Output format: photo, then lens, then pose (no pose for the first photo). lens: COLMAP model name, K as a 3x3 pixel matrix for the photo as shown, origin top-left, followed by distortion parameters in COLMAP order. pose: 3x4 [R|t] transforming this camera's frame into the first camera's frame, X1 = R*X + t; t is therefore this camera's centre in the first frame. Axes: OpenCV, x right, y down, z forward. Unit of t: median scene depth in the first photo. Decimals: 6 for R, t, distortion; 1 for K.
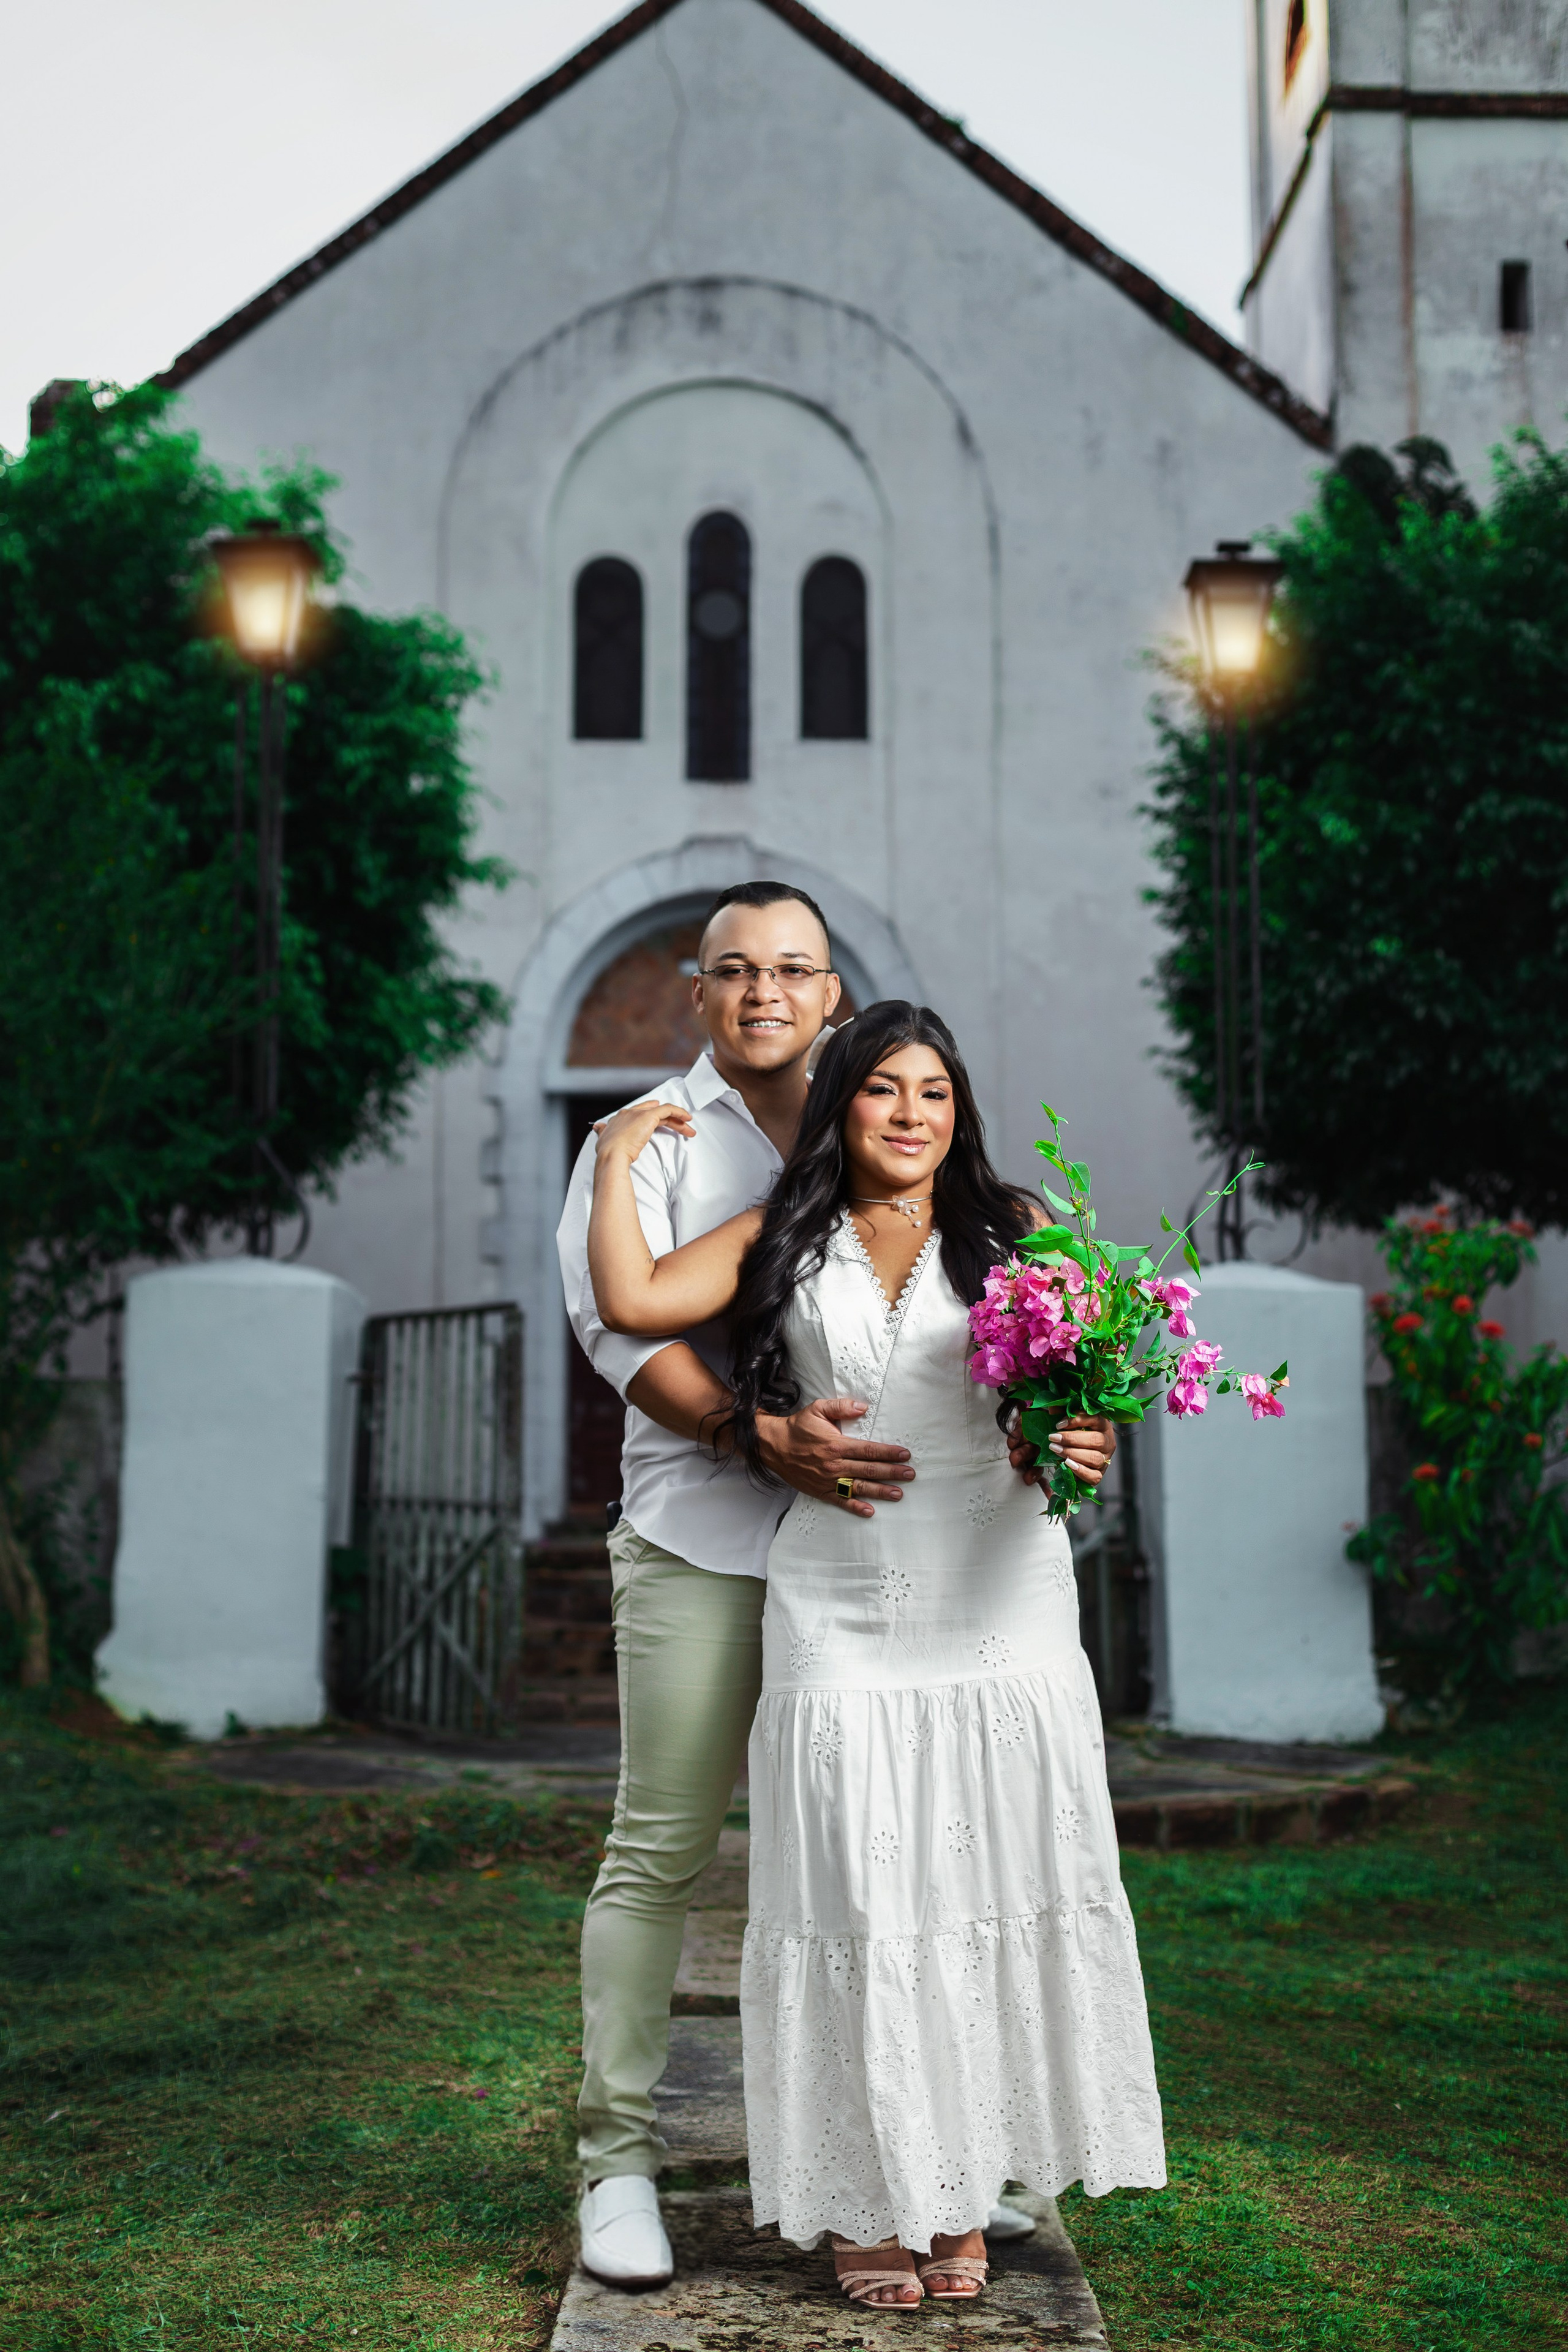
lens RADIAL K [[3602.2, 0, 751.2], [0, 3602.2, 1232.1], [0, 0, 1]] dist [0.006914, -0.053281]
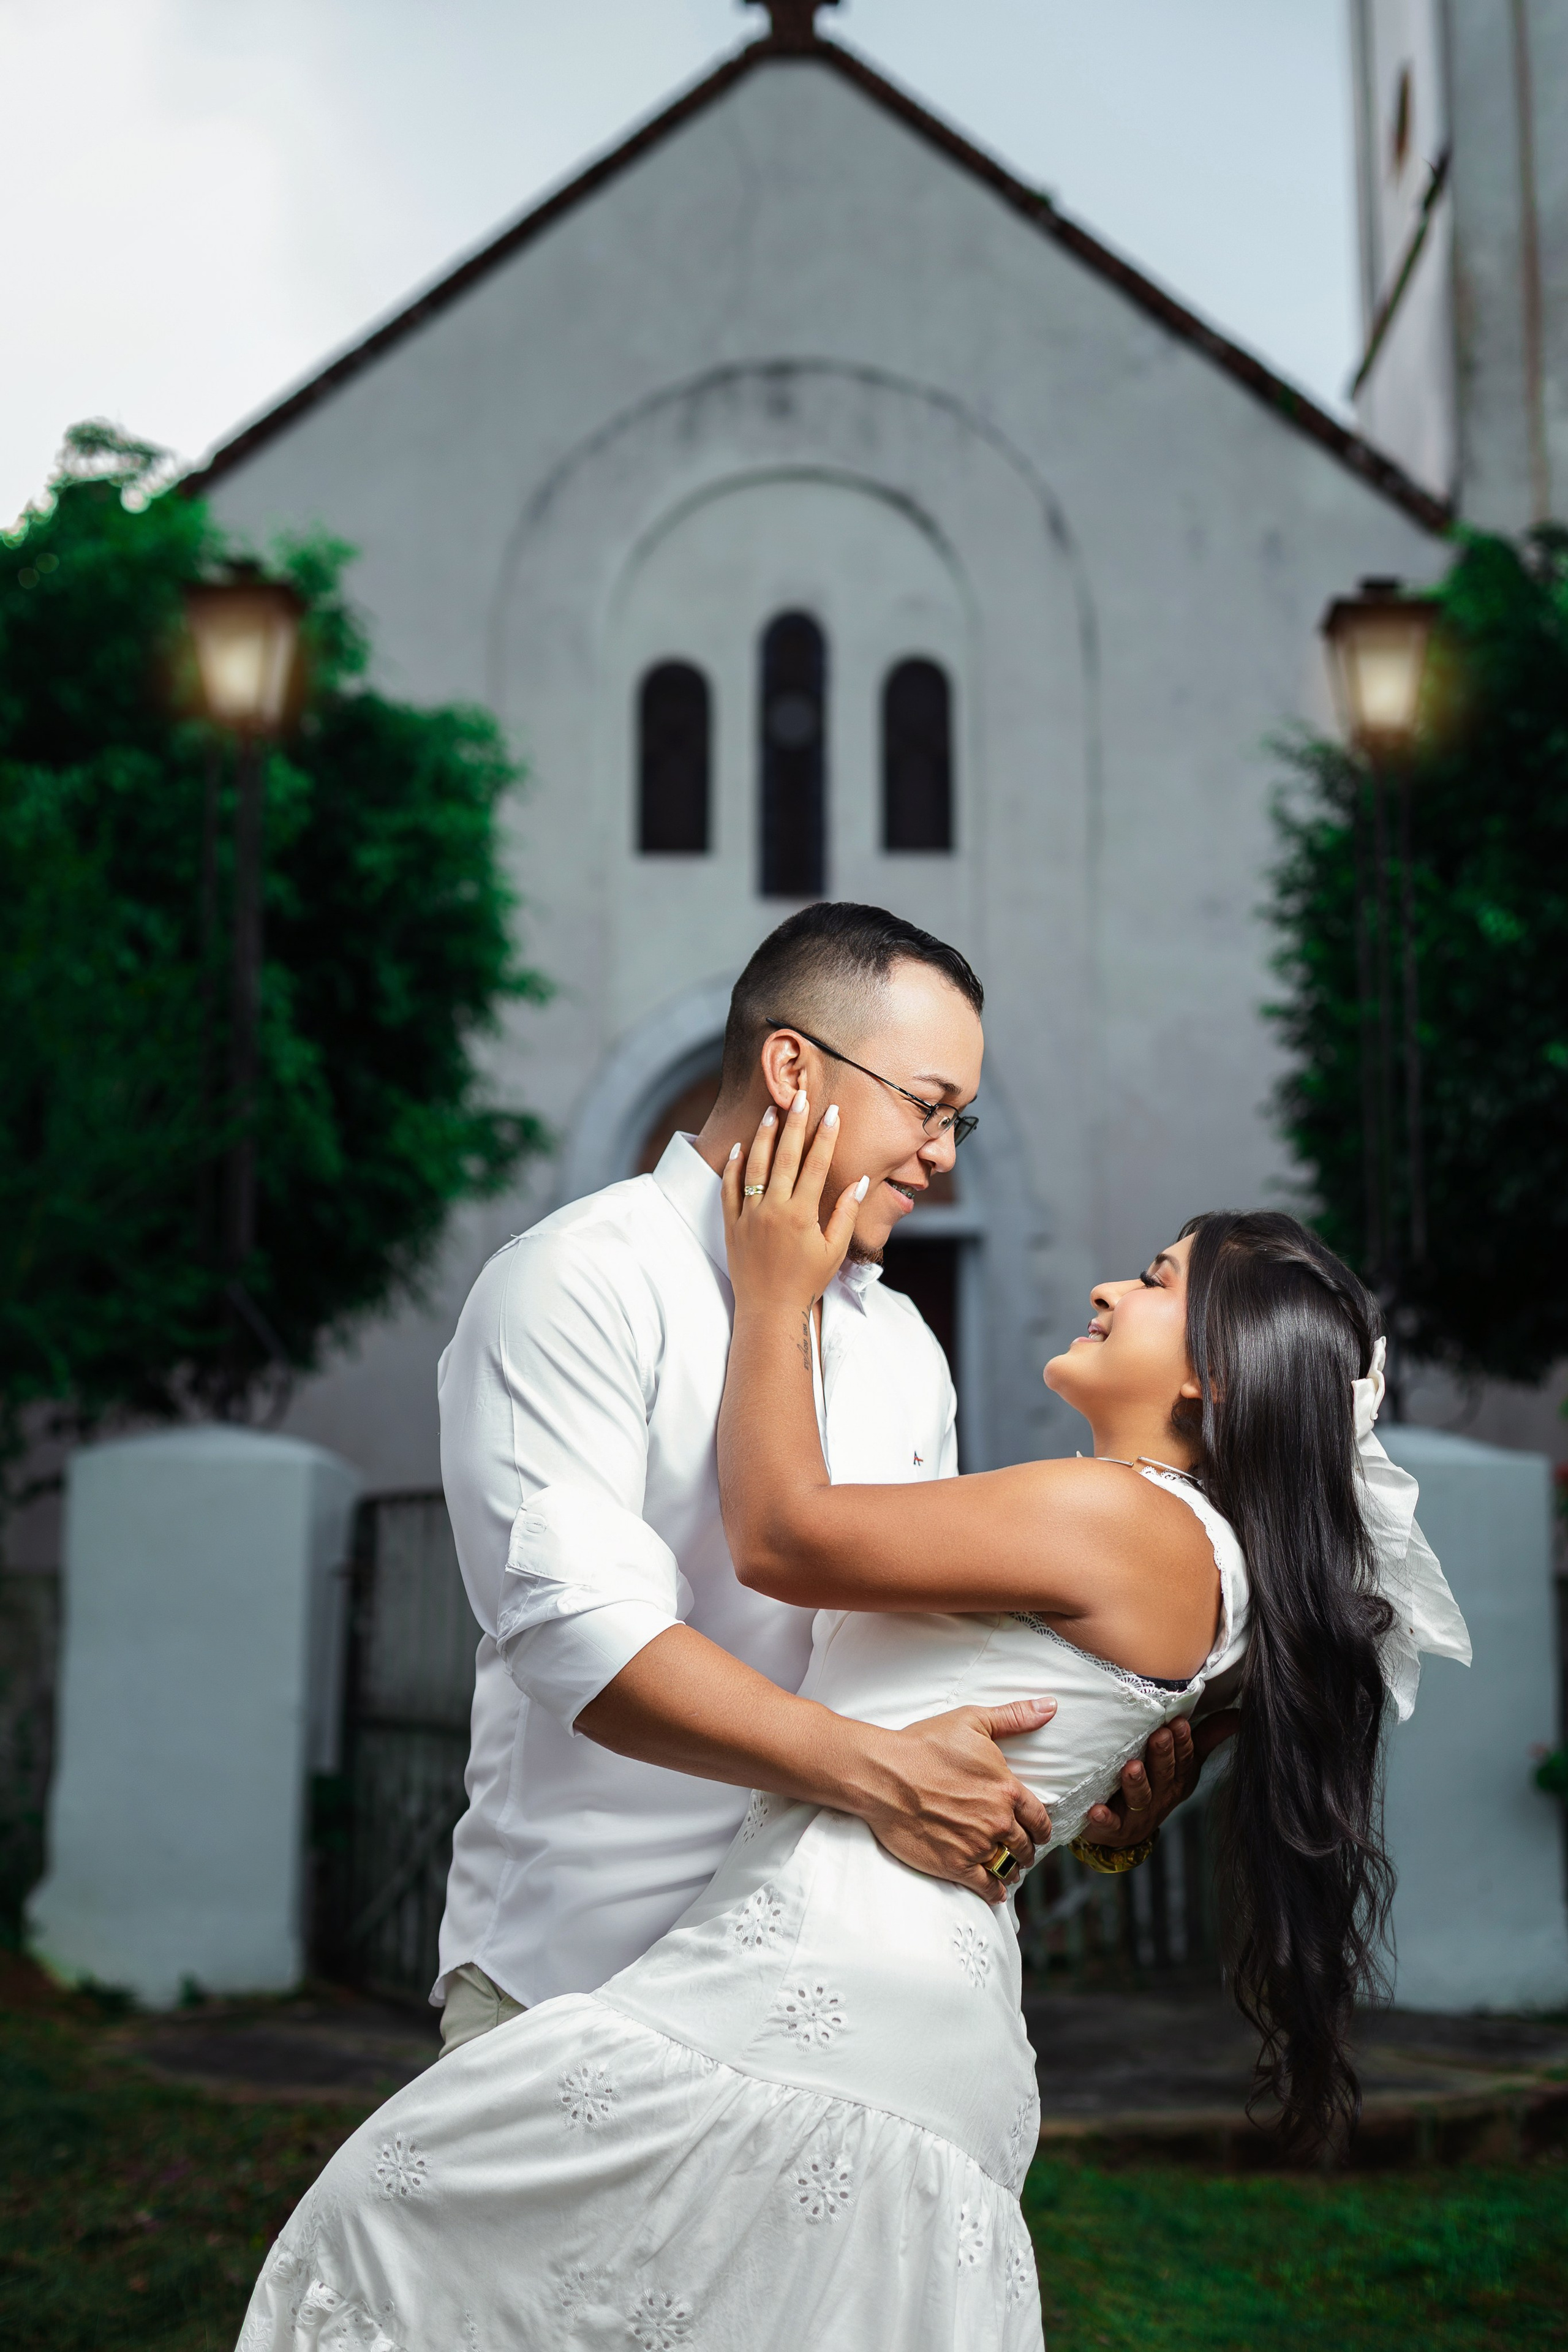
lens RADIAL K [[3602.2, 0, 751.2], [0, 3602.2, 1232.1], [0, 0, 1]] dist [0.006914, -0.053281]
pose [[0.999659, -0.004716, -0.025686, 0.005769], [0.003654, 0.999143, -0.041230, -0.002561], [0.025859, 0.041122, 0.998819, 0.129174]]
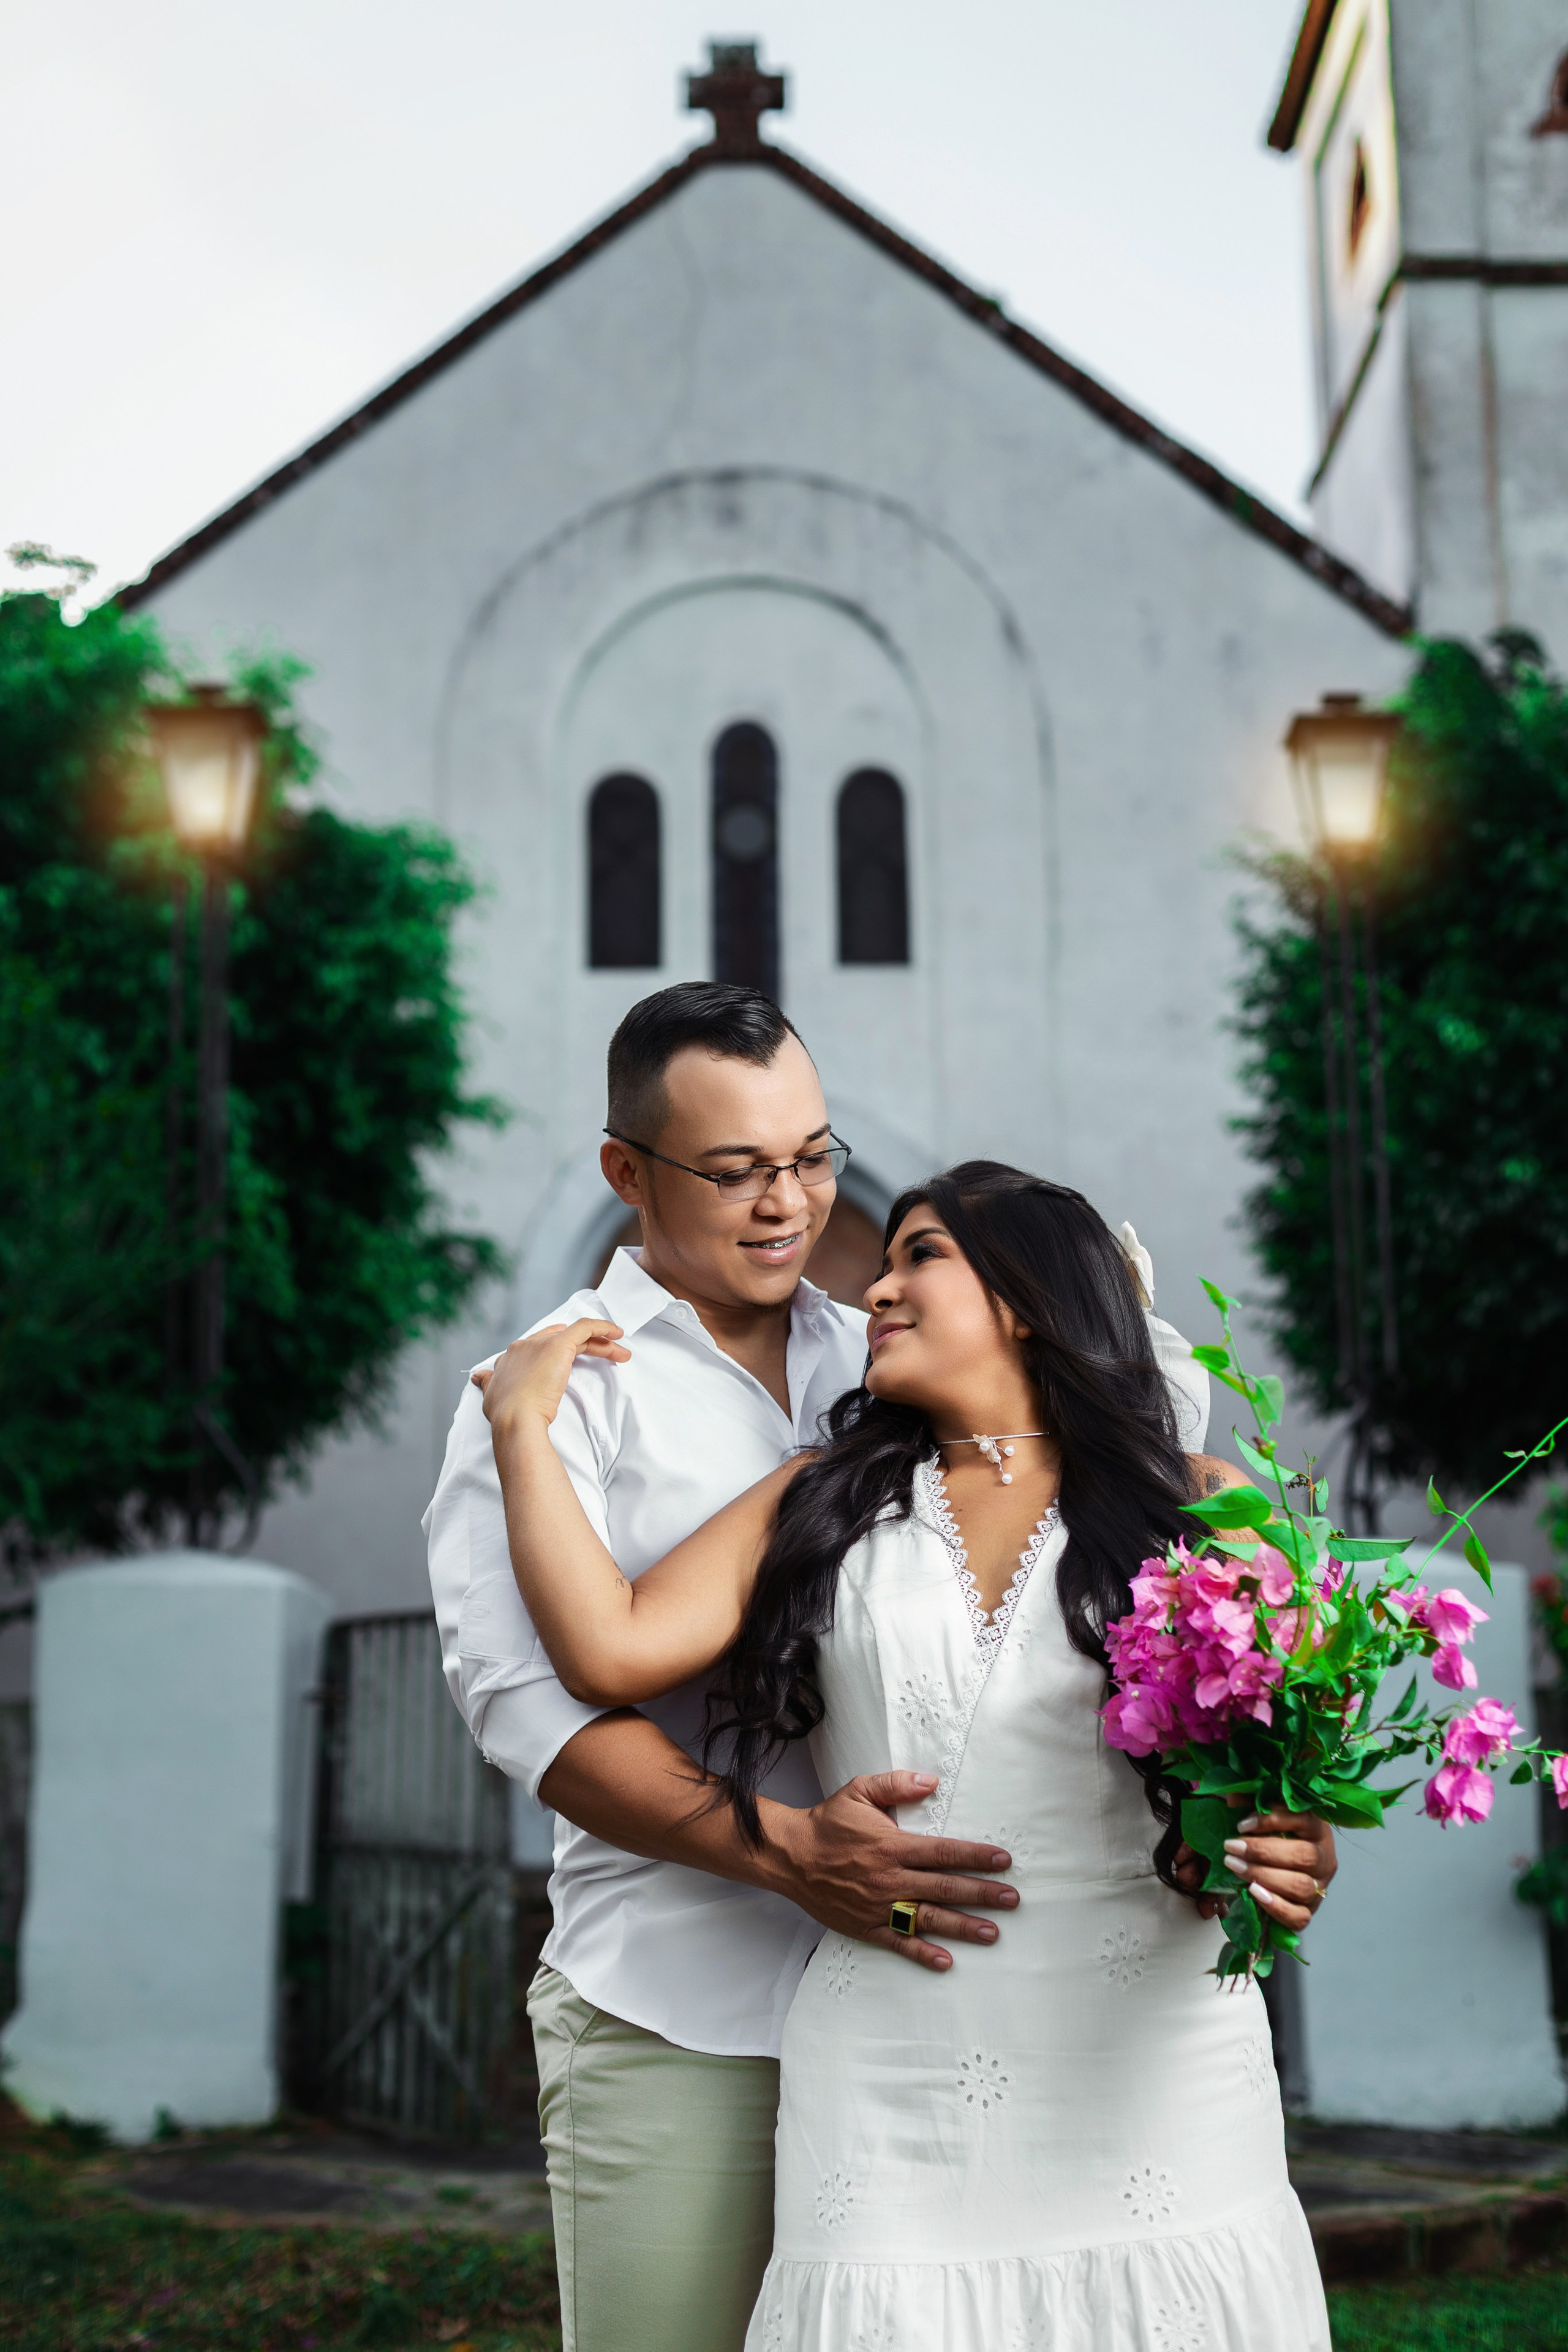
lens RADIAL K [[3765.9, 0, 758.6], [0, 3765.9, 1201.5], [0, 0, 1]] dist [0.004628, -0.028955]
pose [[0.999857, -0.014946, -0.007912, 0.000979], [0.014242, 0.996481, -0.082606, 0.000084], [0.009119, 0.082481, 0.996551, 0.099818]]
